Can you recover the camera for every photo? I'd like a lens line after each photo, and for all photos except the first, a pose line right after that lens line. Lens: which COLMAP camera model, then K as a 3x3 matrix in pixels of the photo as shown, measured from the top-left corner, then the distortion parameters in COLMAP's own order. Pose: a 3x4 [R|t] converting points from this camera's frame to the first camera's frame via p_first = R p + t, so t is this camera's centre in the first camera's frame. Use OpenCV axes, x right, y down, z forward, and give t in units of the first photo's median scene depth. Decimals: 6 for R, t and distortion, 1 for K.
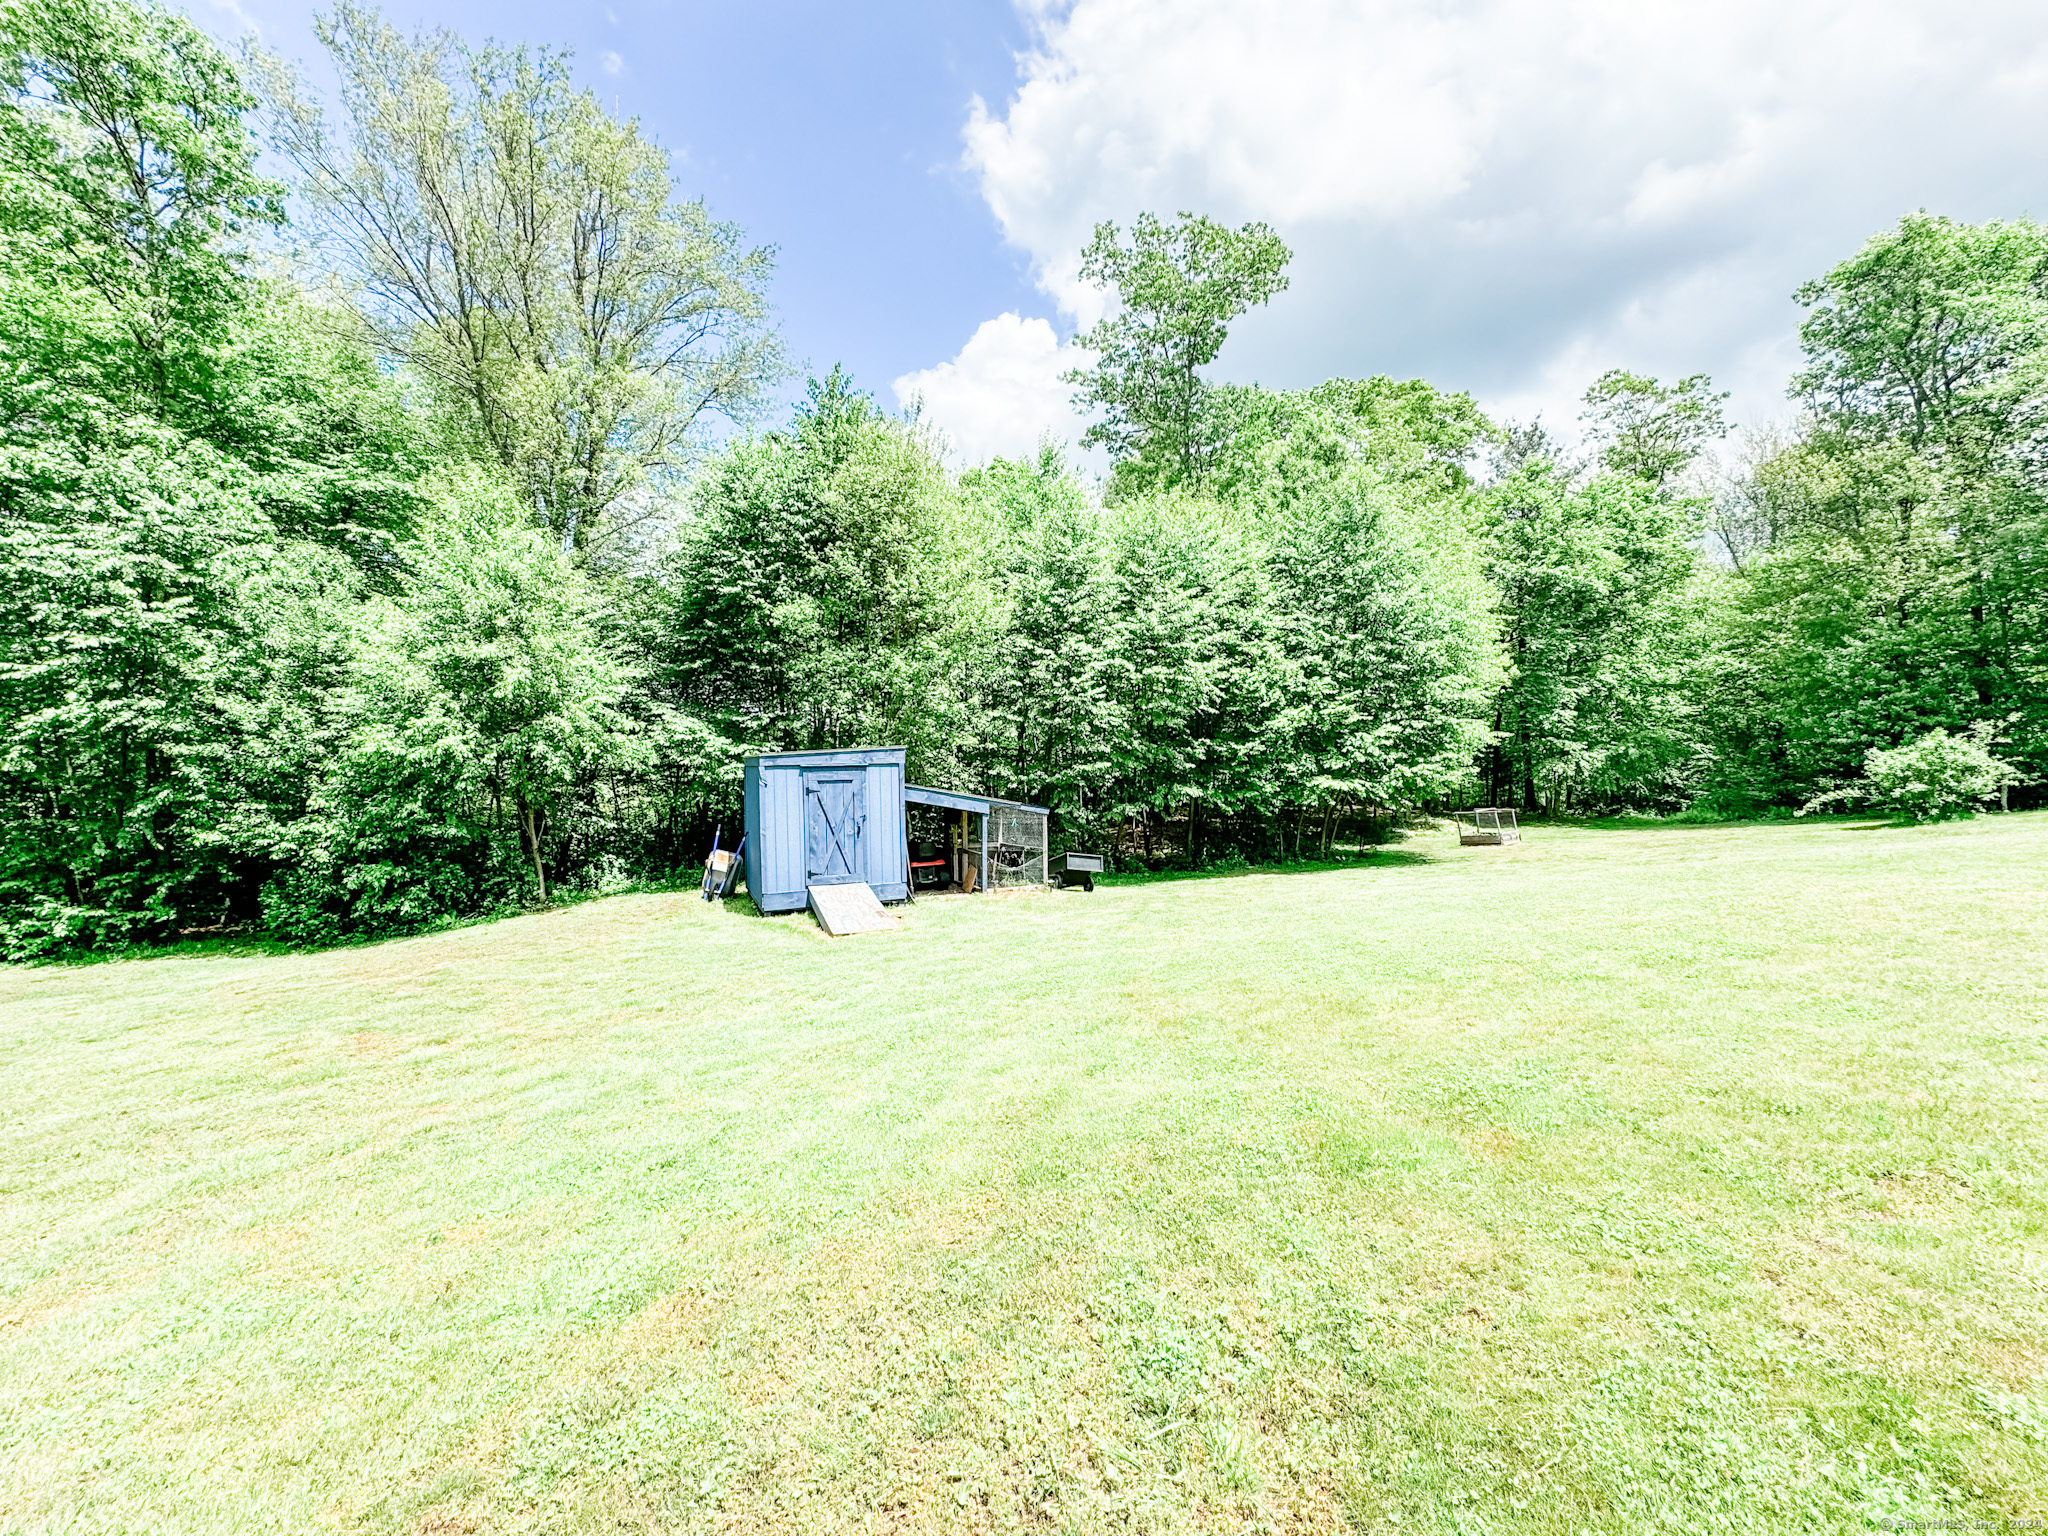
lens RADIAL K [[816.2, 0, 1012.1], [0, 816.2, 770.9], [0, 0, 1]] dist [0.004679, 0.000575]
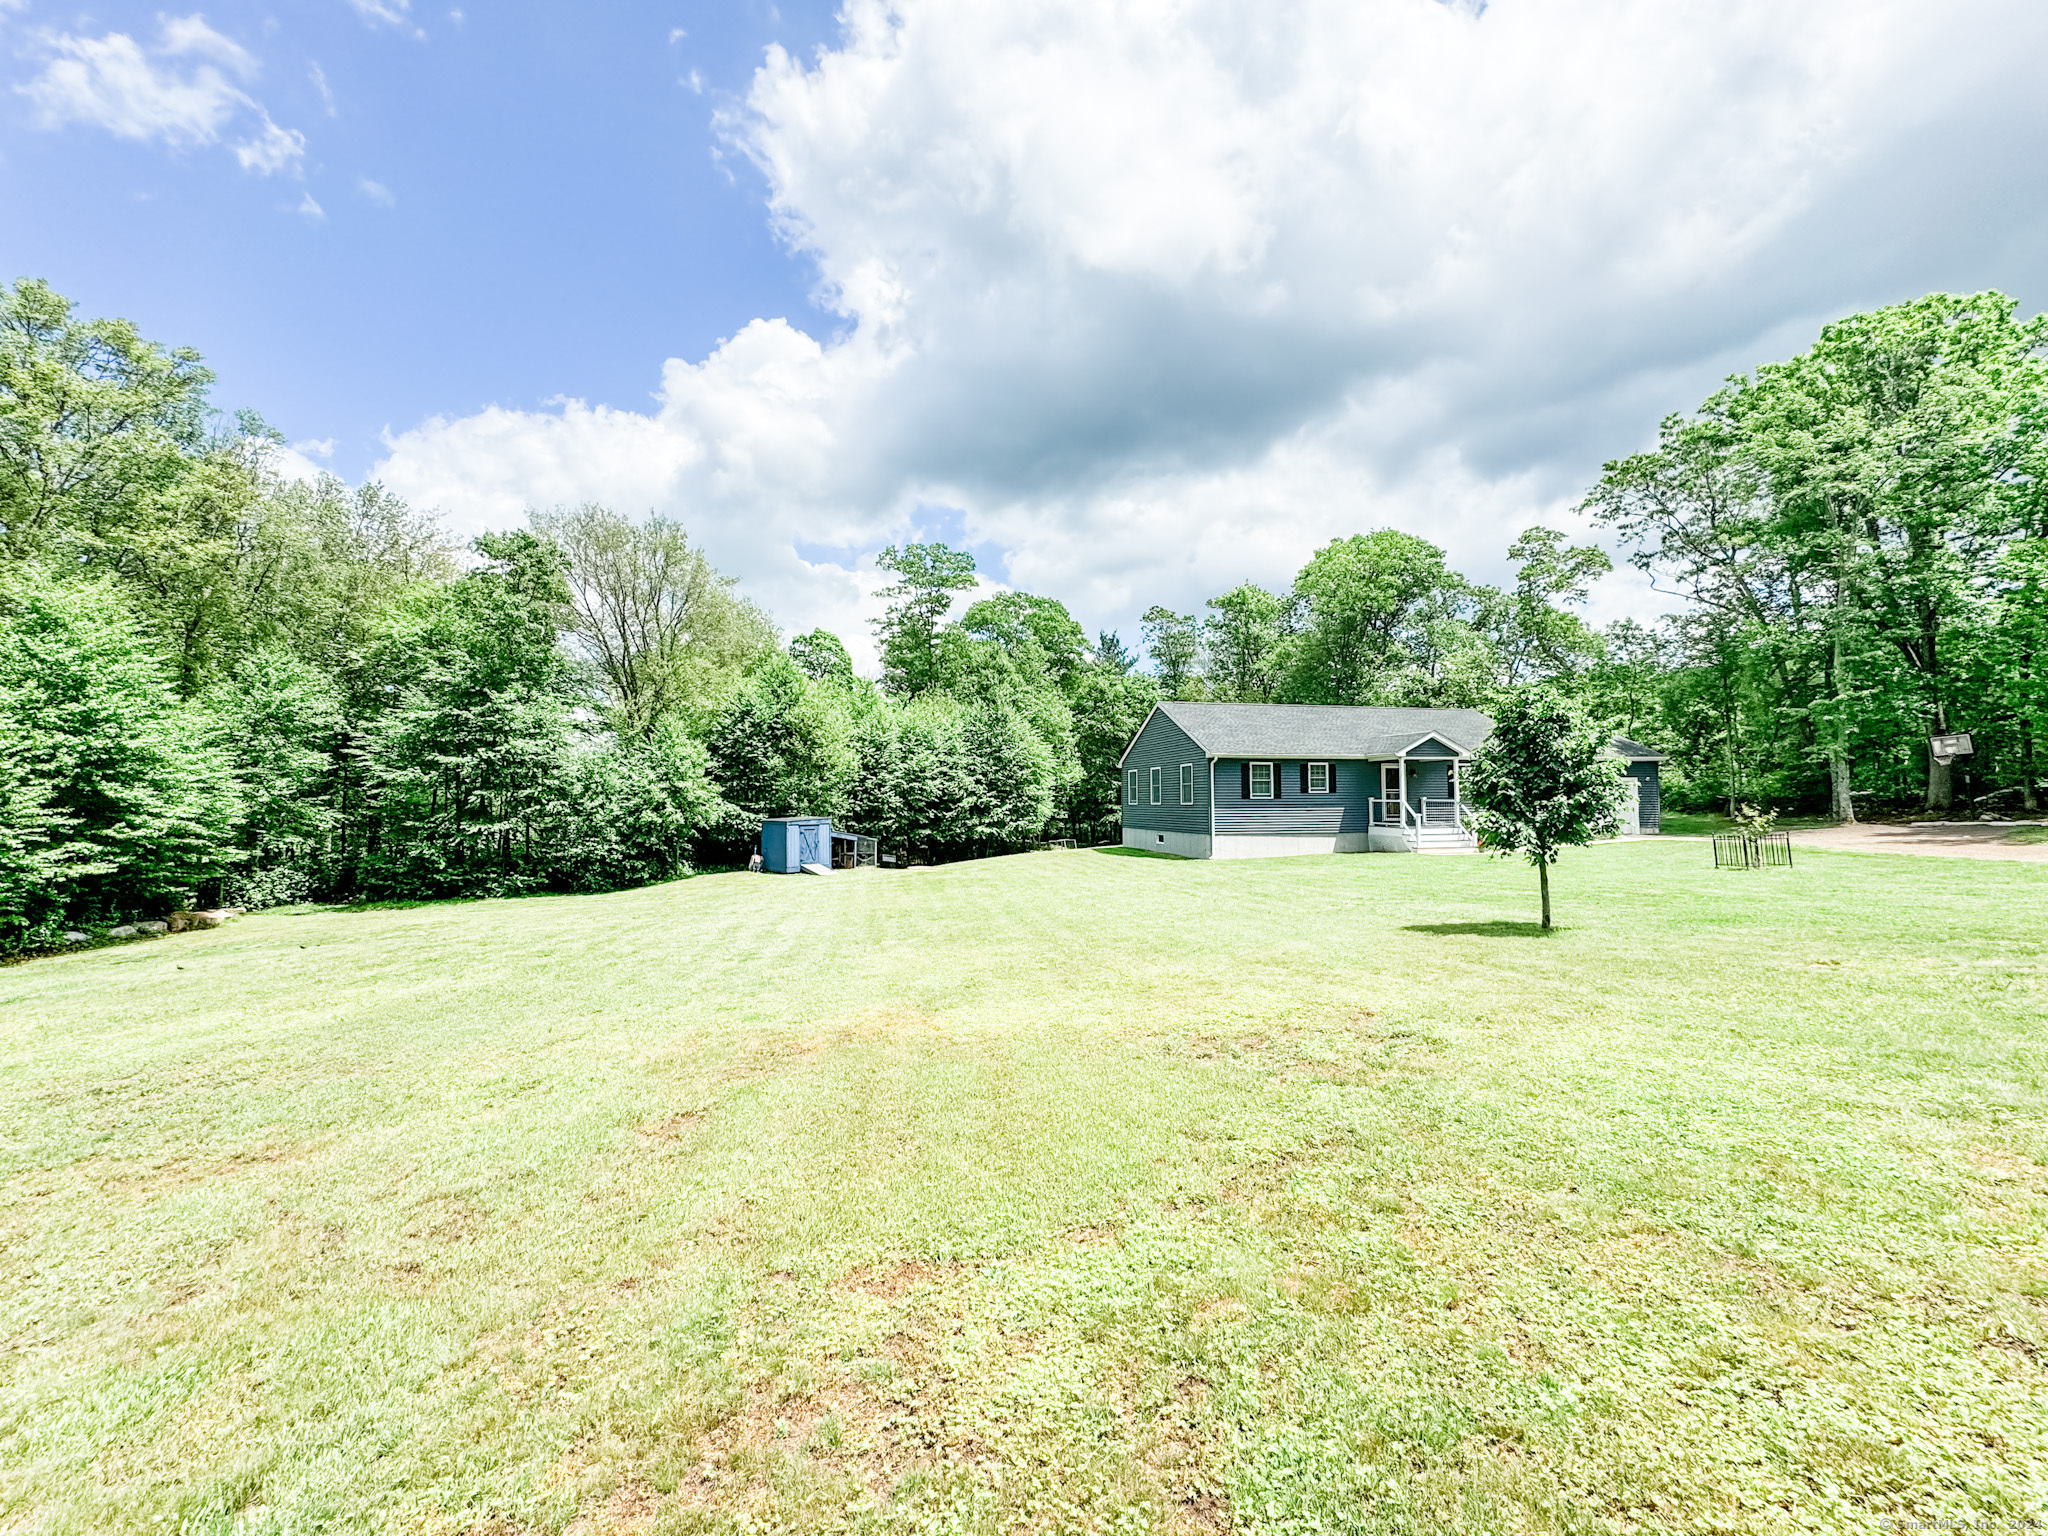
lens RADIAL K [[816.2, 0, 1027.8], [0, 816.2, 770.8], [0, 0, 1]] dist [0.004679, 0.000575]
pose [[0.947776, 0.020402, 0.318283, -0.337194], [-0.005601, 0.998863, -0.047351, -0.053946], [-0.318887, 0.043095, 0.946813, -1.712905]]
